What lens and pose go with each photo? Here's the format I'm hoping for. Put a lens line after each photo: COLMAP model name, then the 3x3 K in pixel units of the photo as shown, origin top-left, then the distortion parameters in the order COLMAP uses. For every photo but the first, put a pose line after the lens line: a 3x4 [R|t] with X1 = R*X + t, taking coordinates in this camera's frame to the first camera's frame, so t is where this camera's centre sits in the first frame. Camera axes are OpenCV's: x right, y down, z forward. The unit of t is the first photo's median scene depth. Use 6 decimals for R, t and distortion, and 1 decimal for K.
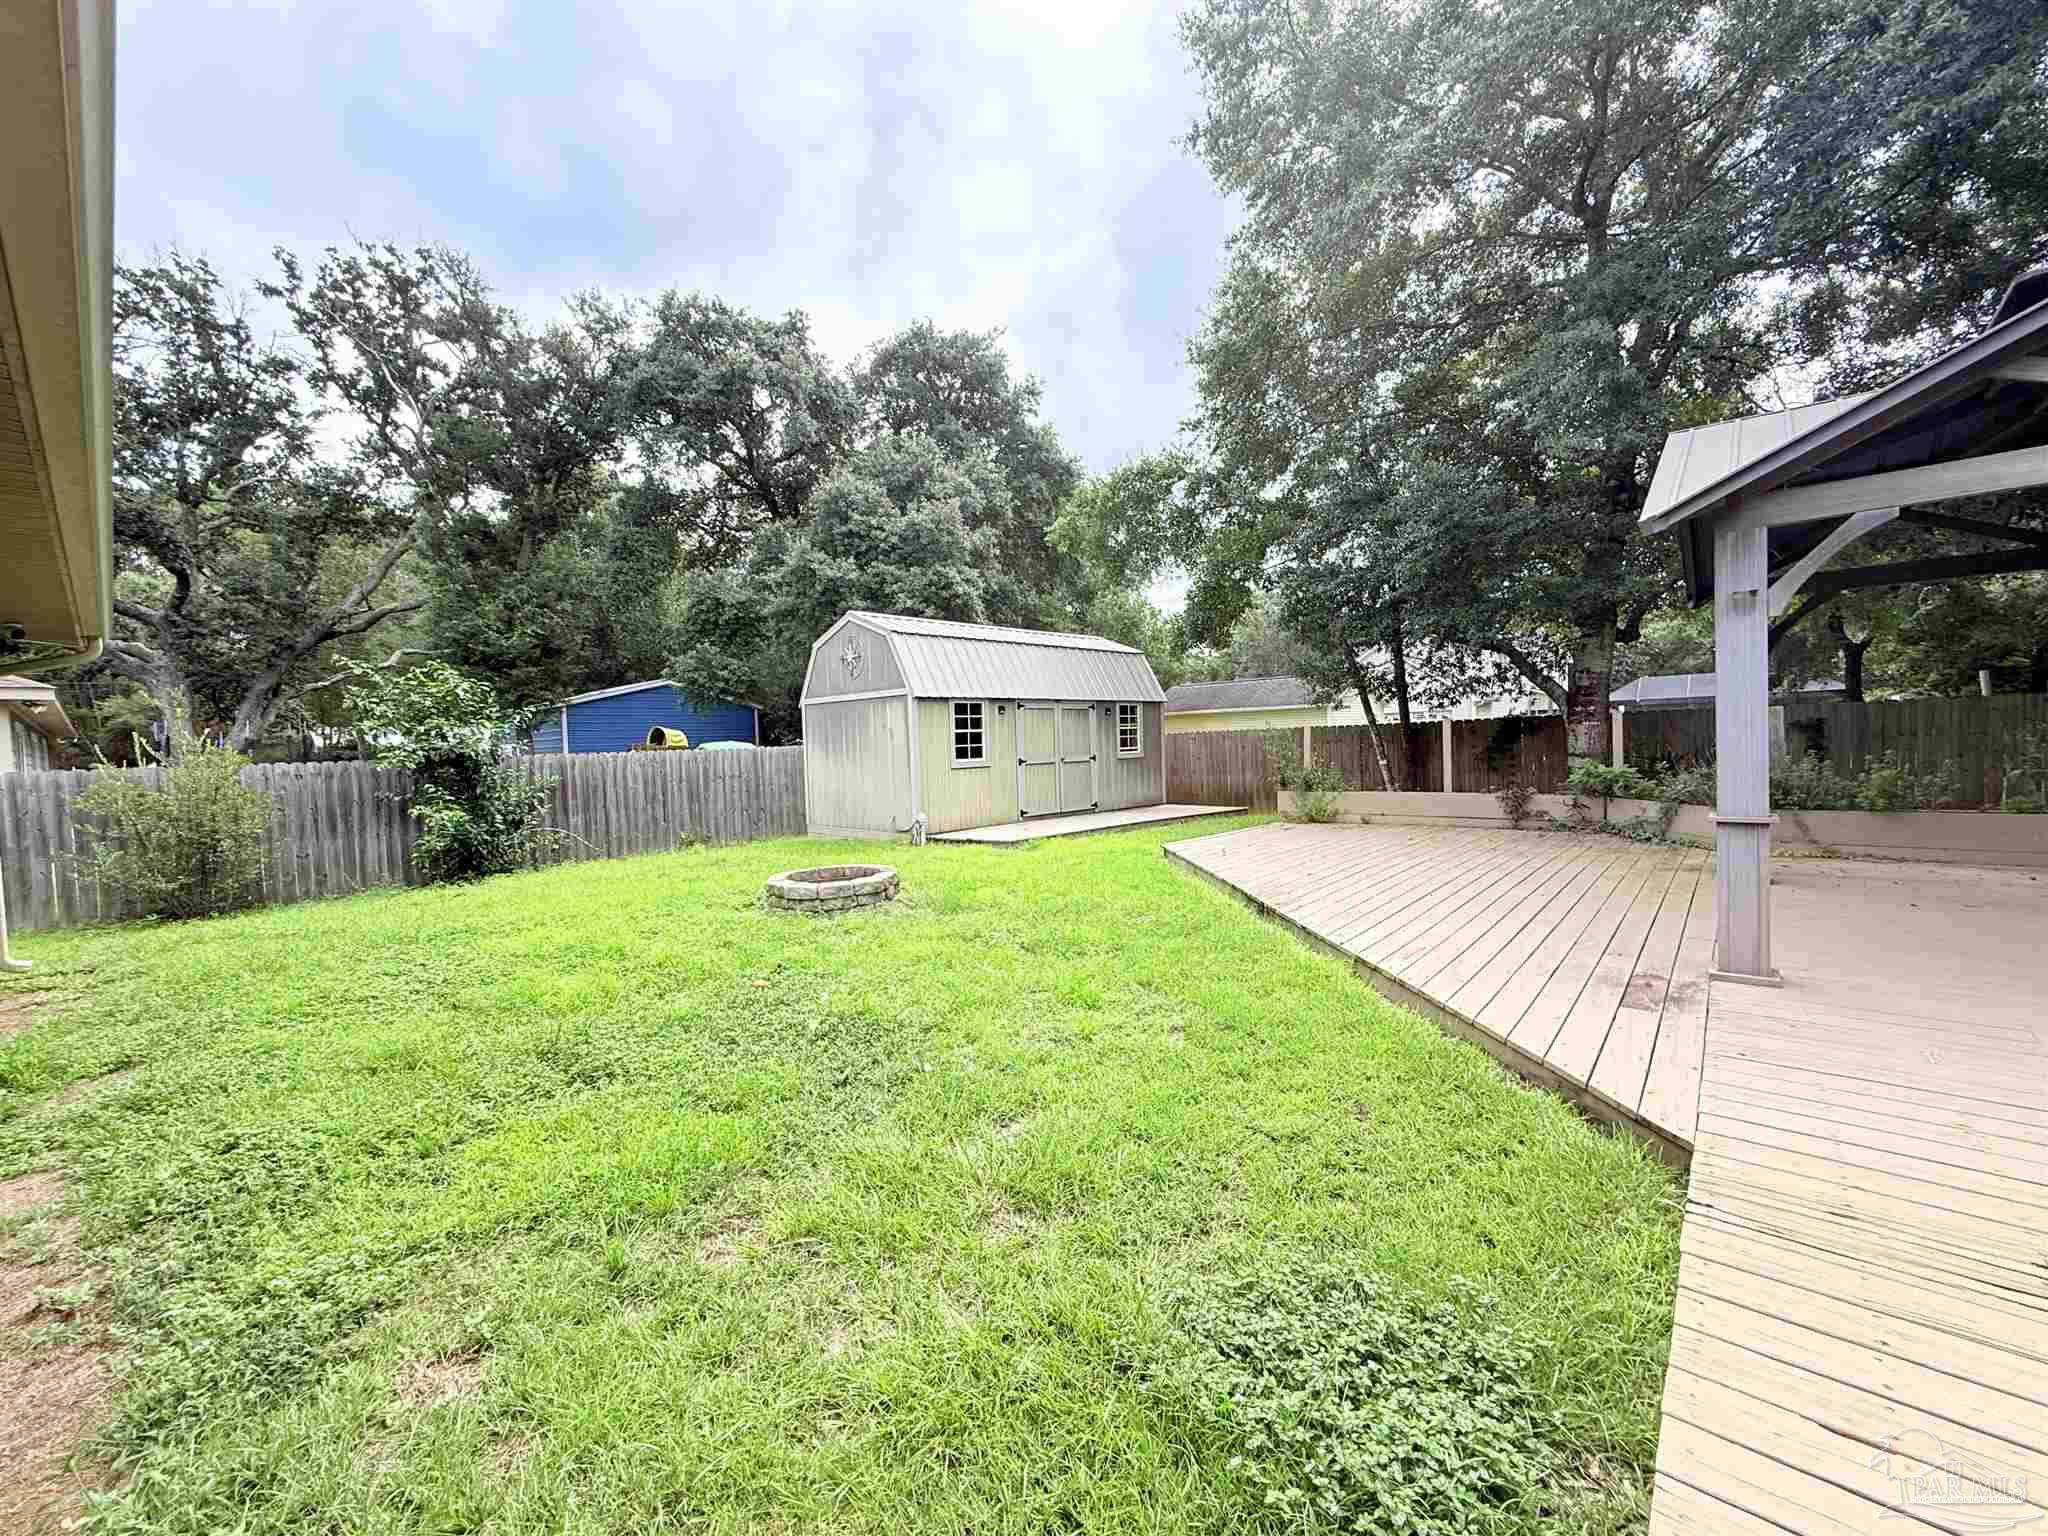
lens RADIAL K [[813.9, 0, 1020.9], [0, 813.9, 772.6], [0, 0, 1]] dist [-0.000507, 0.000044]
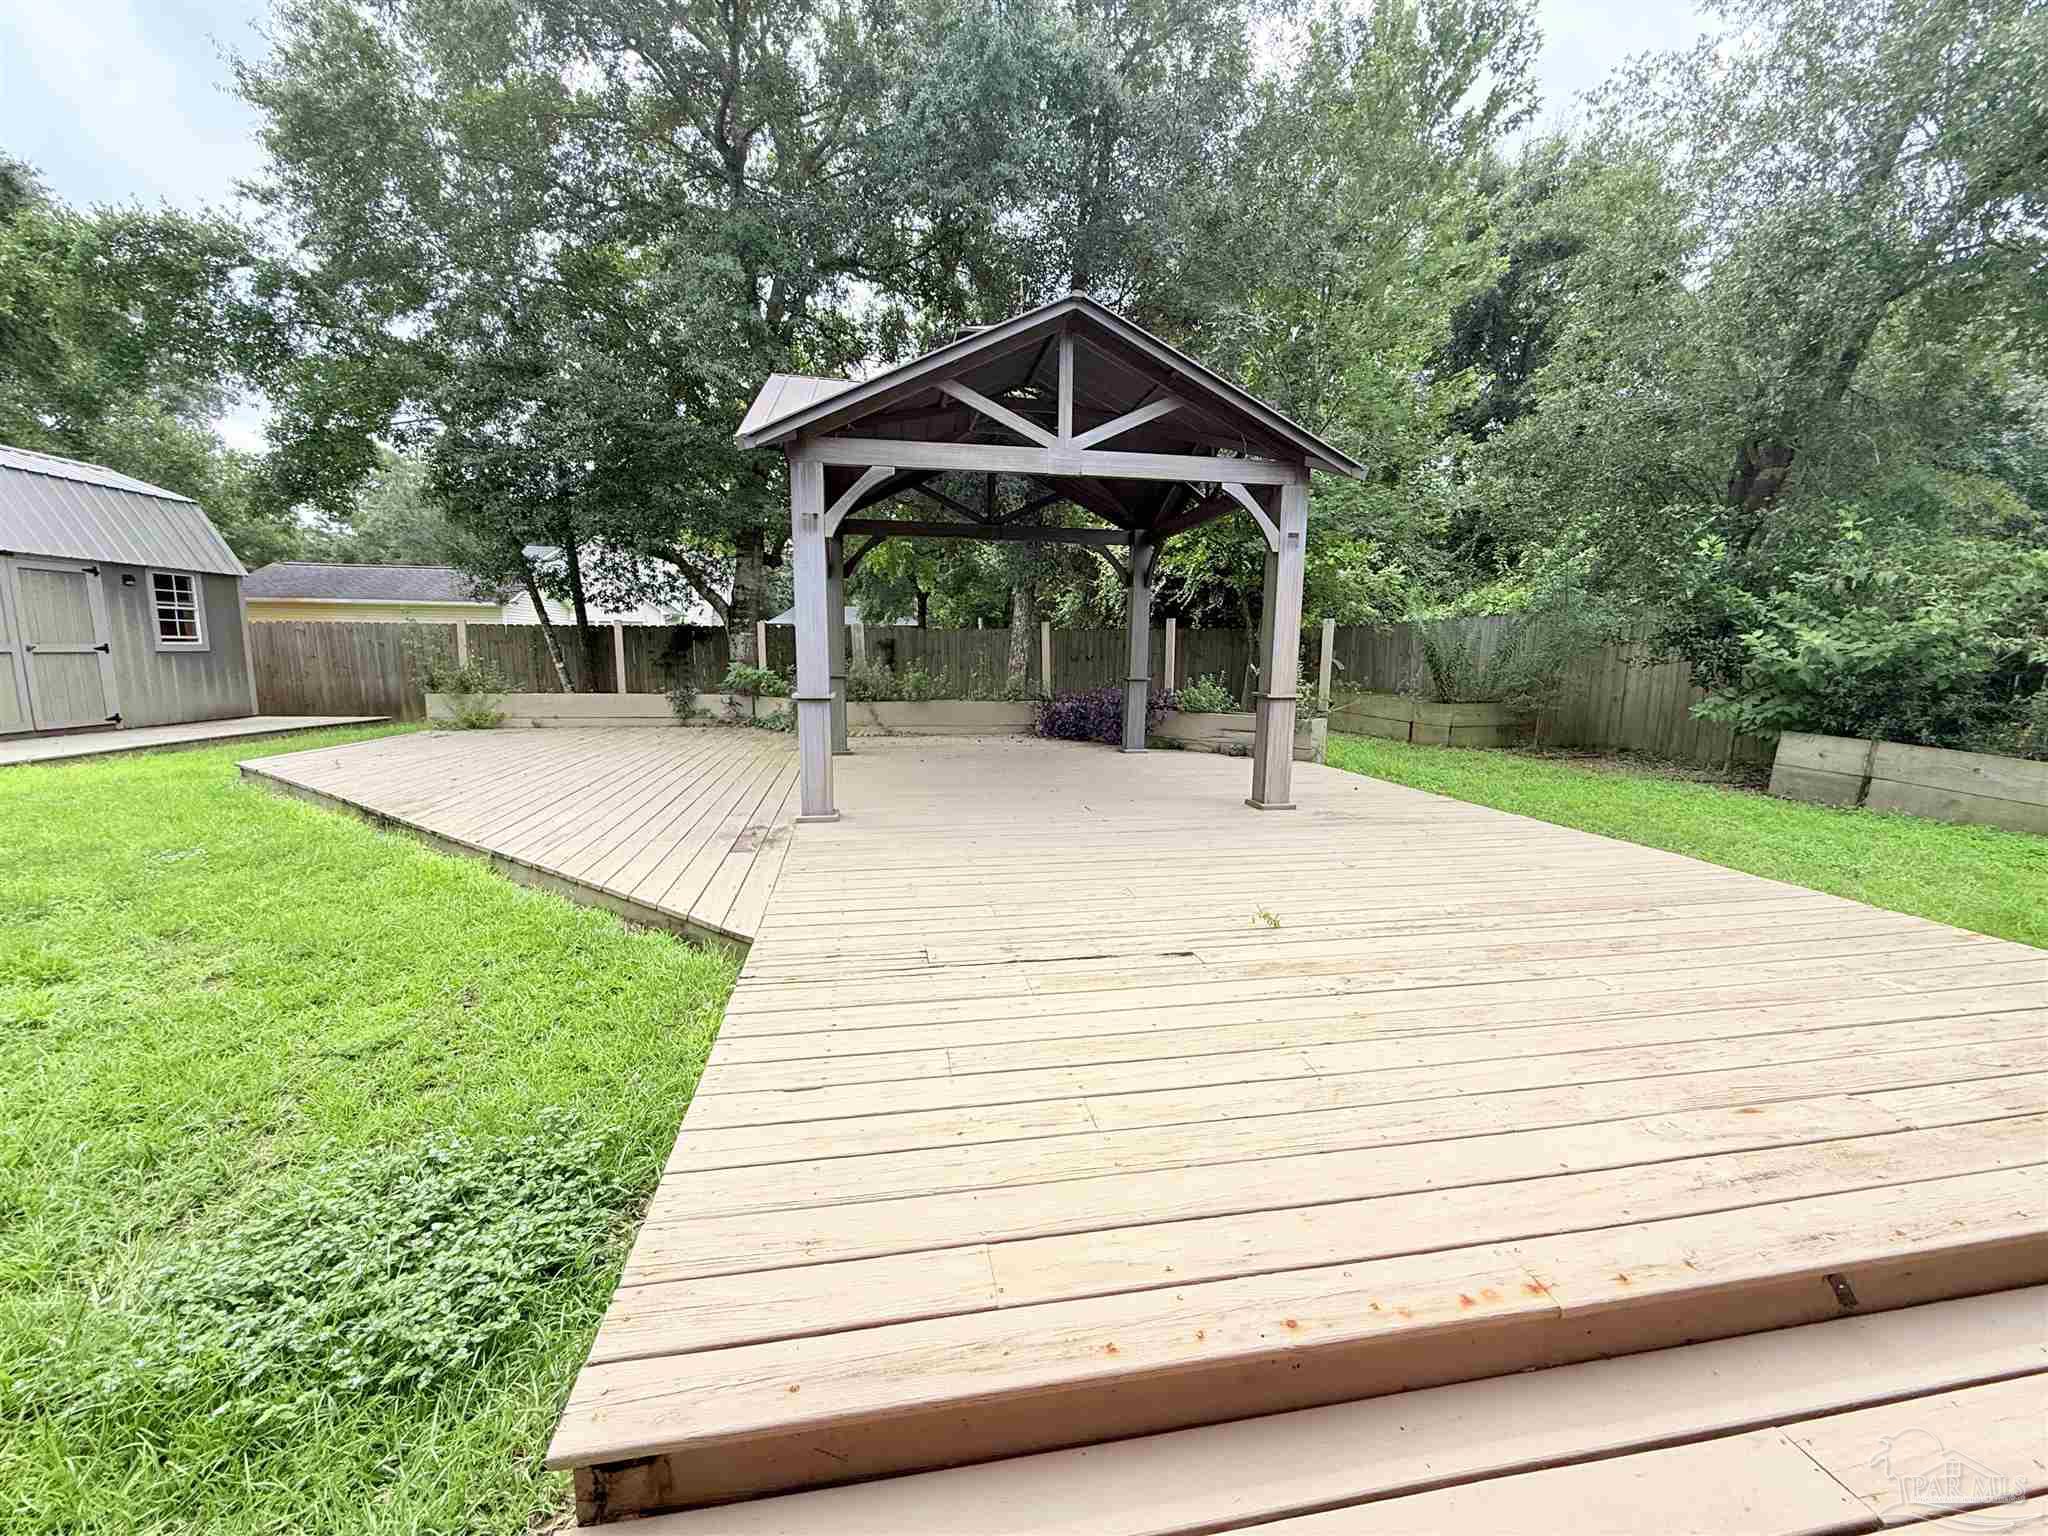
lens RADIAL K [[813.9, 0, 1018.3], [0, 813.9, 771.7], [0, 0, 1]] dist [-0.000507, 0.000044]
pose [[0.614402, -0.078957, 0.785032, 0.019886], [-0.003500, 0.994698, 0.102784, 0.012645], [-0.788985, -0.065898, 0.610868, -0.014250]]
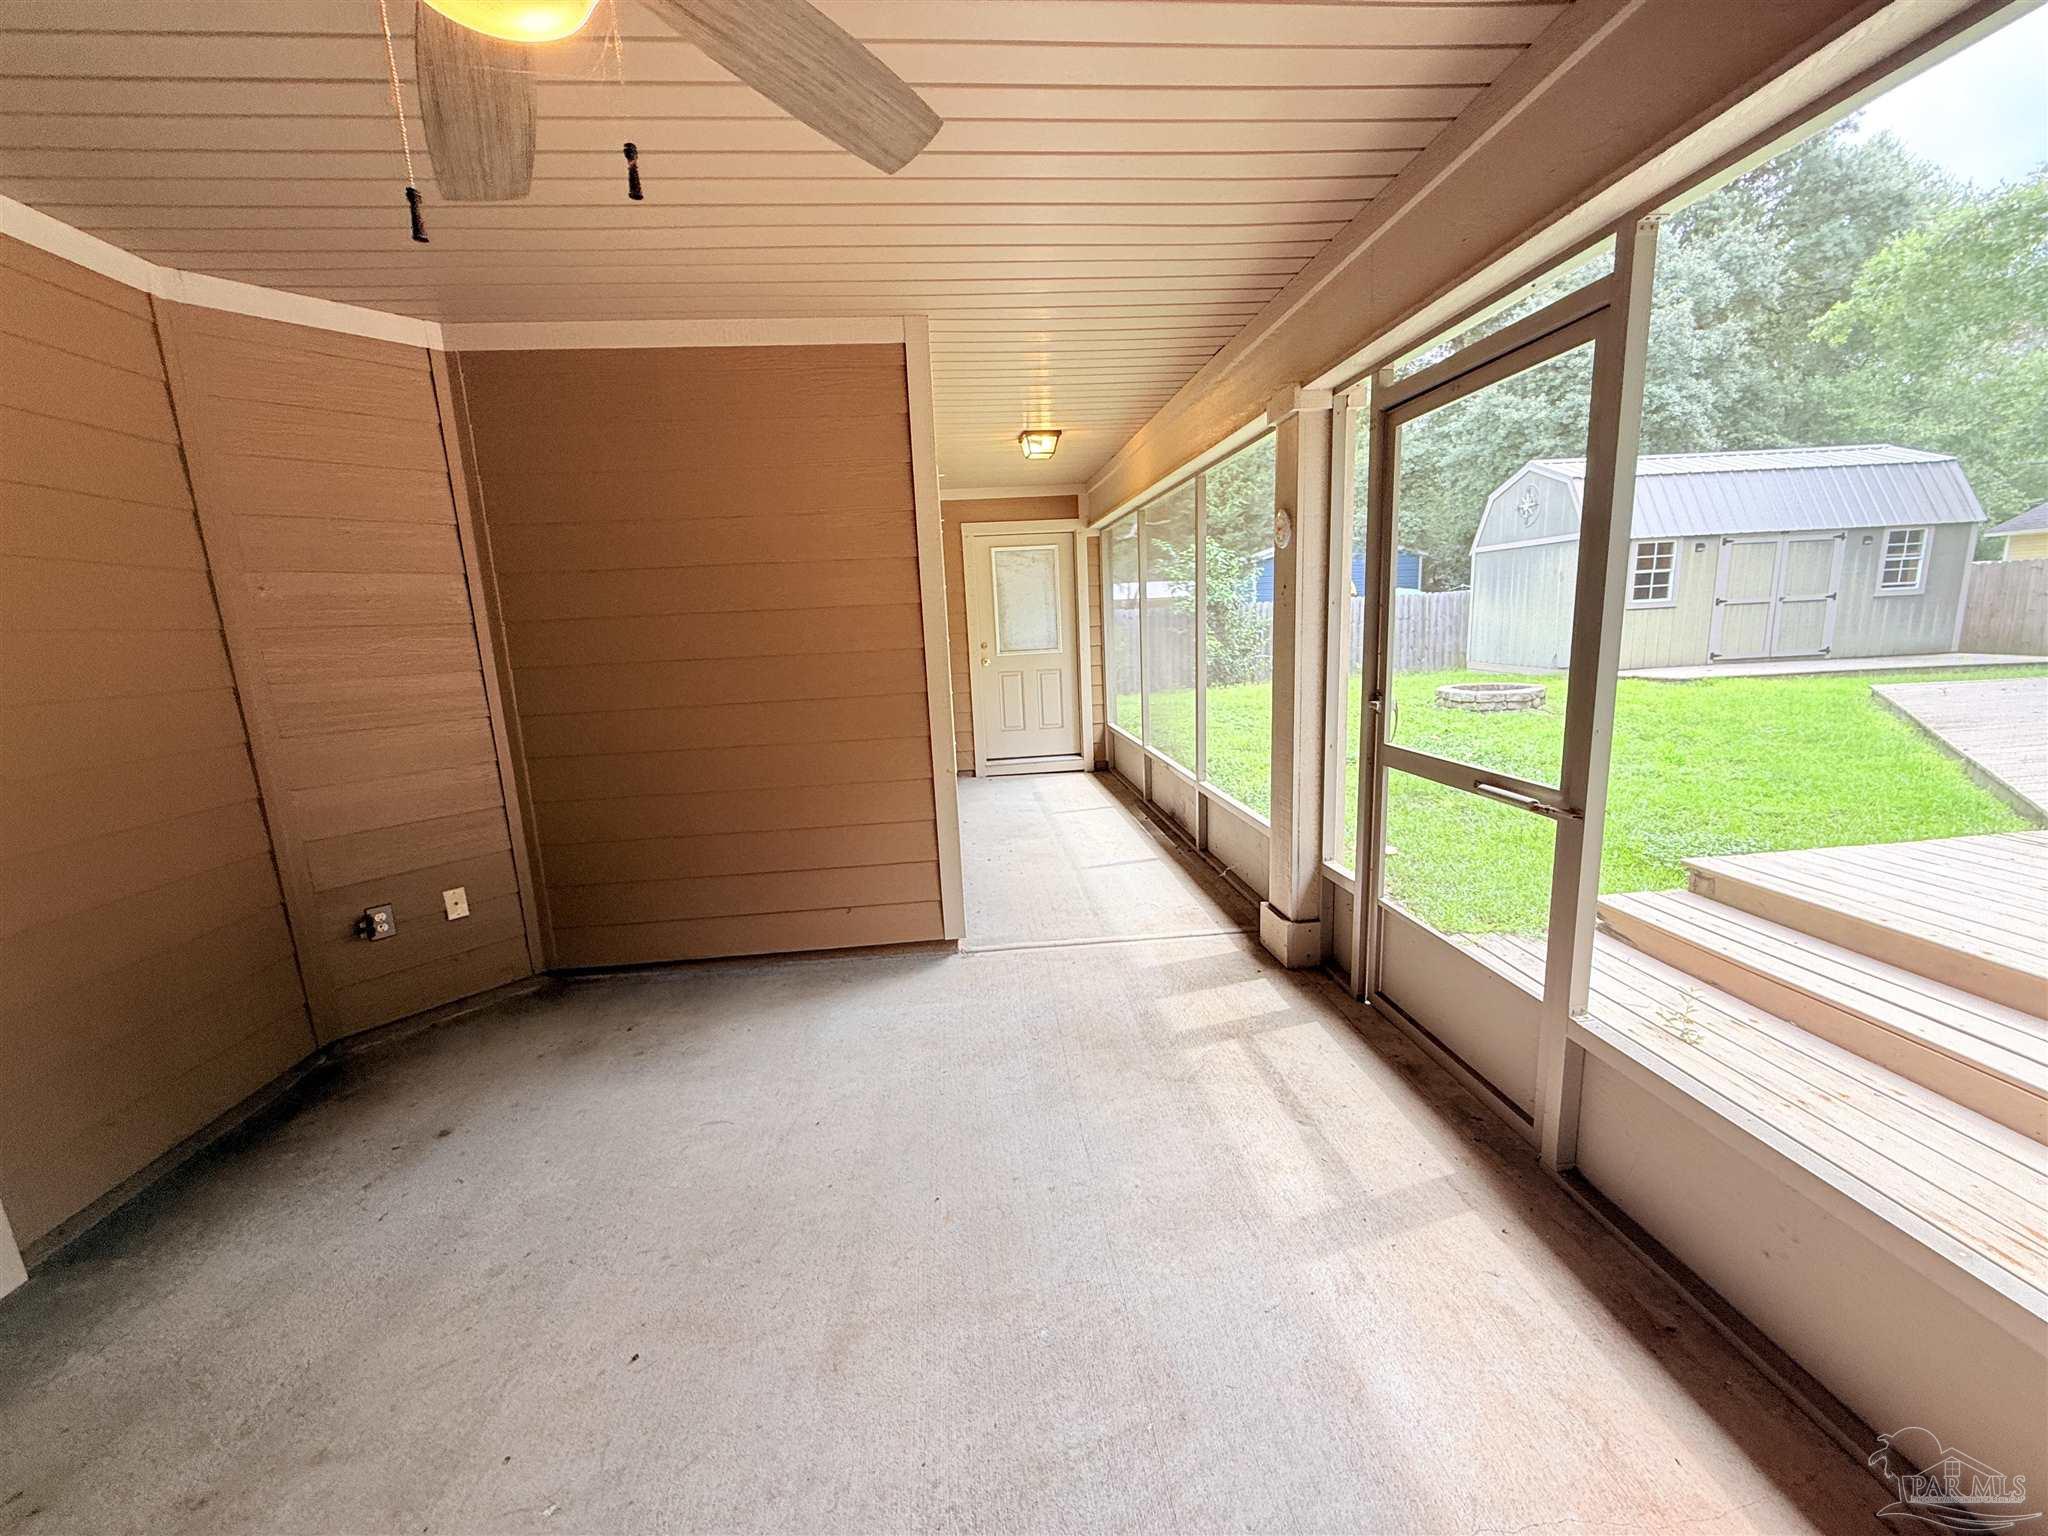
lens RADIAL K [[813.9, 0, 1018.6], [0, 813.9, 775.3], [0, 0, 1]] dist [-0.000507, 0.000044]
pose [[0.730497, 0.126456, -0.671106, 0.068321], [0.000243, 0.982658, 0.185425, 0.009767], [0.682916, -0.135616, 0.717798, -0.288828]]
